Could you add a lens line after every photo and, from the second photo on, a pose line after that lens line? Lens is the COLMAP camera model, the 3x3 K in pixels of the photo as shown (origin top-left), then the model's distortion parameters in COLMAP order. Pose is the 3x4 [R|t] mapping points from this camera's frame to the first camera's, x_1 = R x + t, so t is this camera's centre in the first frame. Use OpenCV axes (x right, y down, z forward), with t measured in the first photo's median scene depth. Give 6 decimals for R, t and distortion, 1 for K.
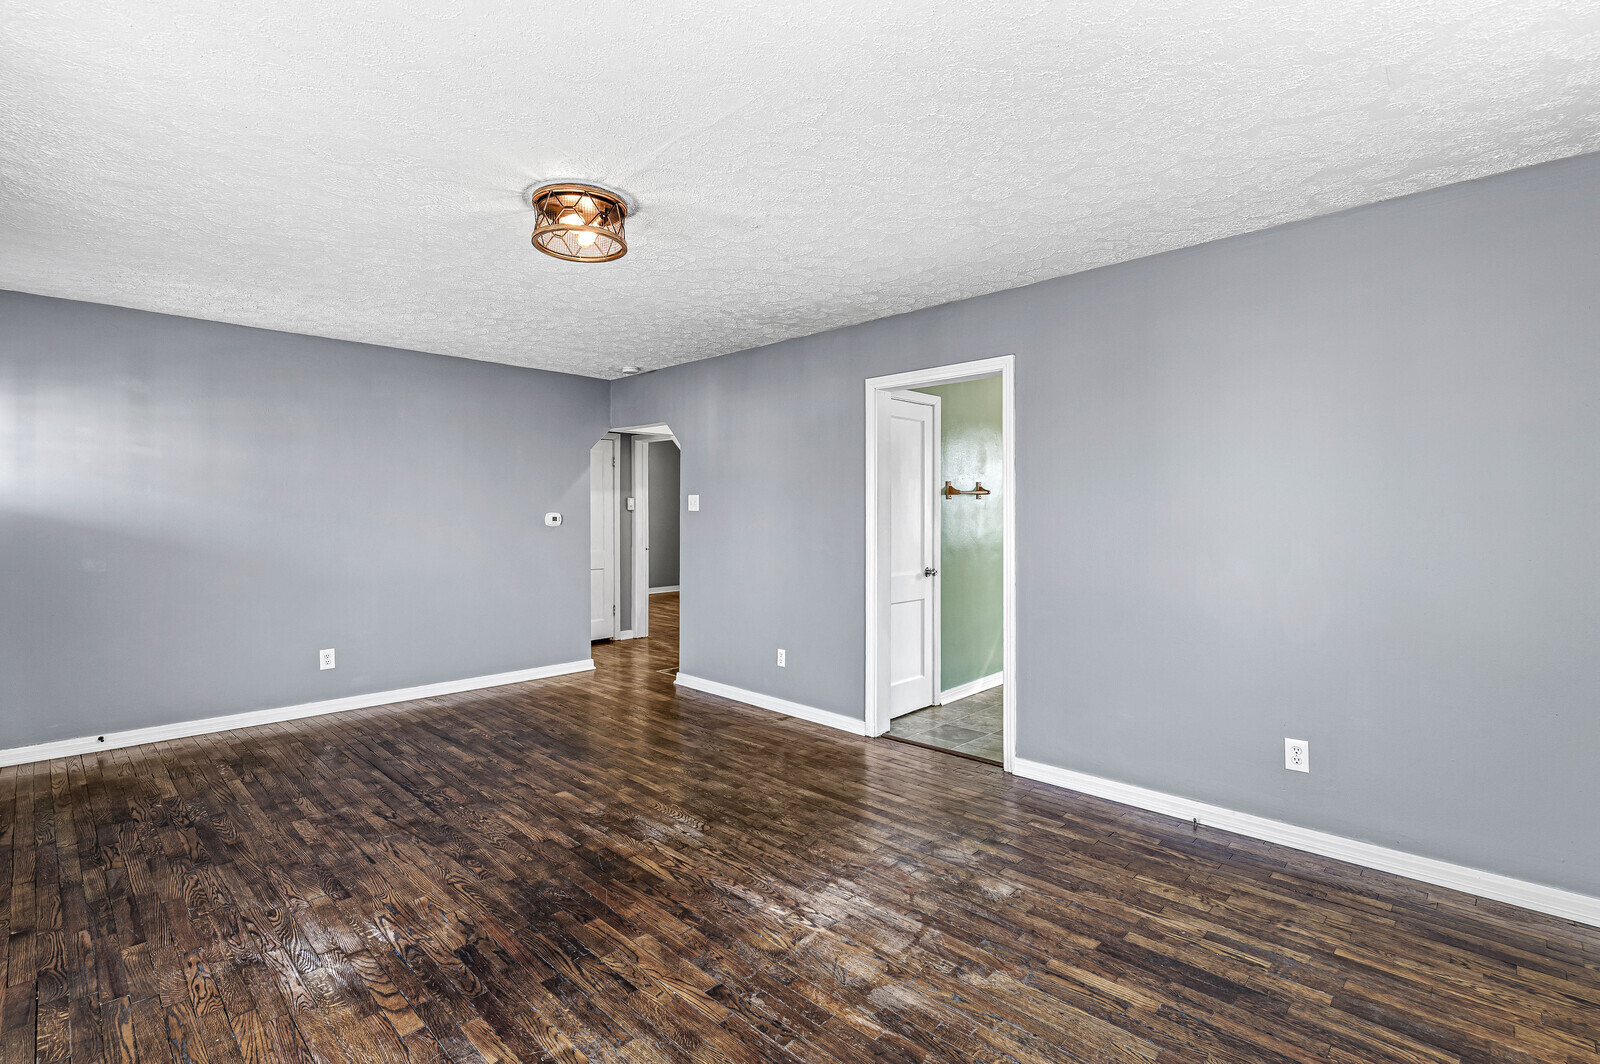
lens RADIAL K [[697.7, 0, 801.7], [0, 697.7, 526.7], [0, 0, 1]] dist [-0.002054, -0.000144]
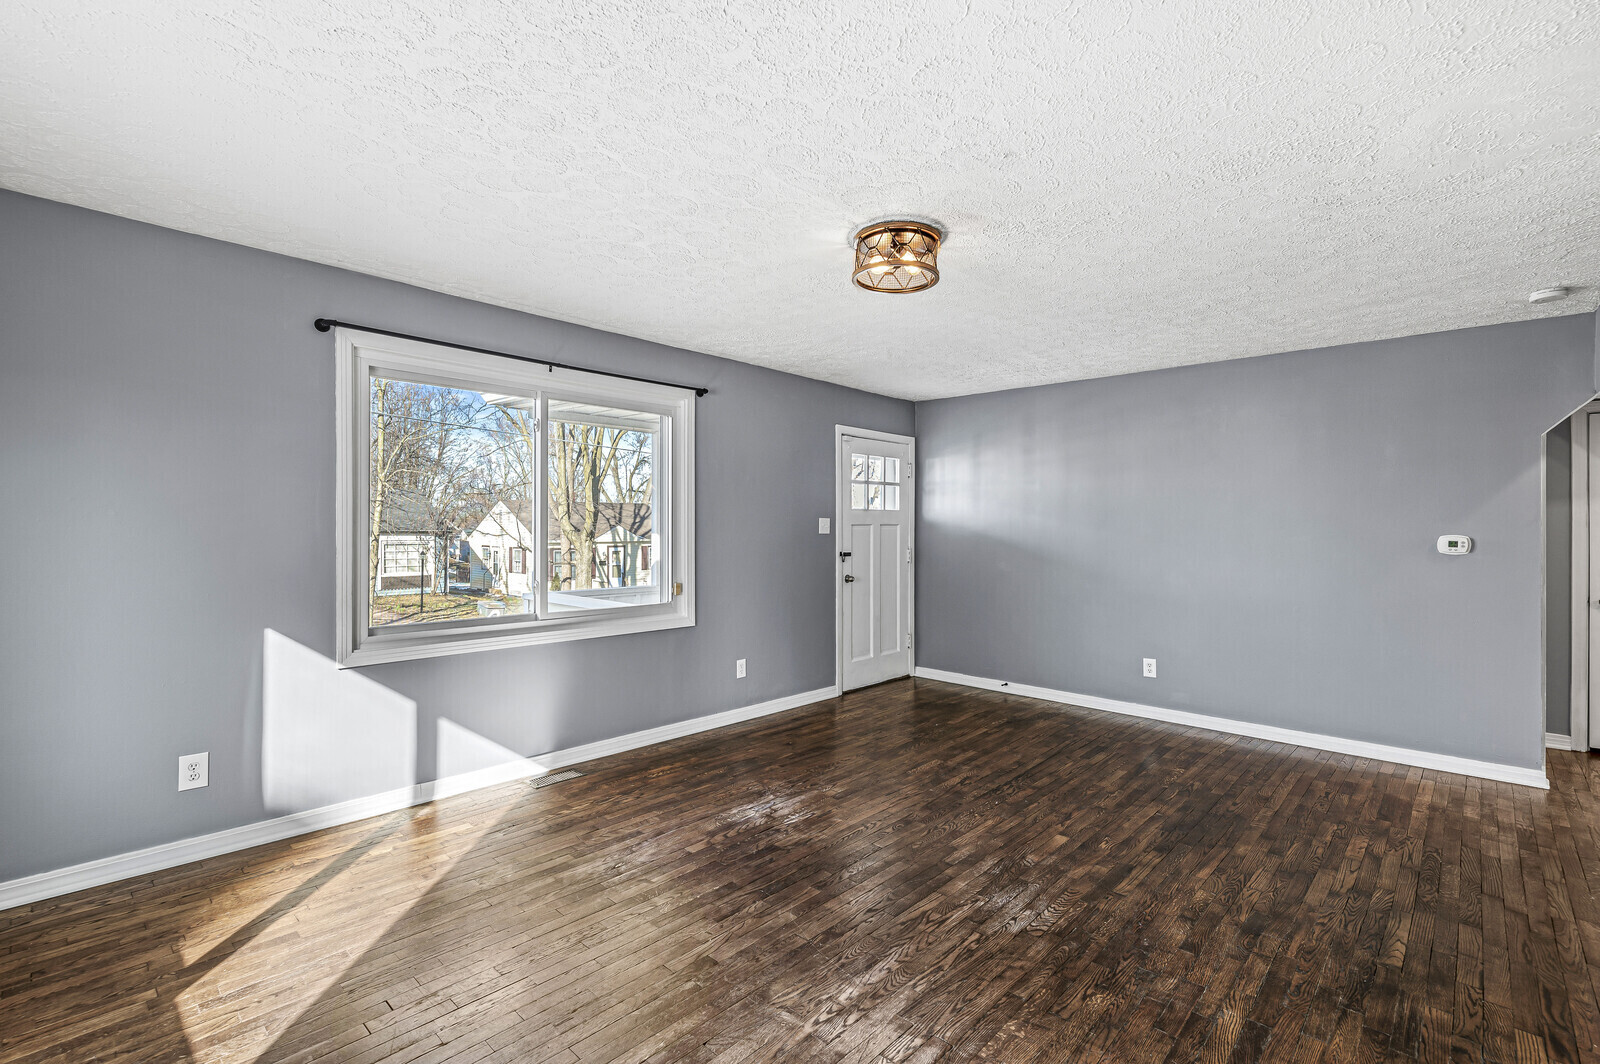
lens RADIAL K [[697.7, 0, 801.7], [0, 697.7, 526.7], [0, 0, 1]] dist [-0.002054, -0.000144]
pose [[0.059524, -0.001674, -0.998225, 0.596510], [-0.029410, 0.999562, -0.003430, -0.014104], [0.997794, 0.029561, 0.059449, 0.639116]]
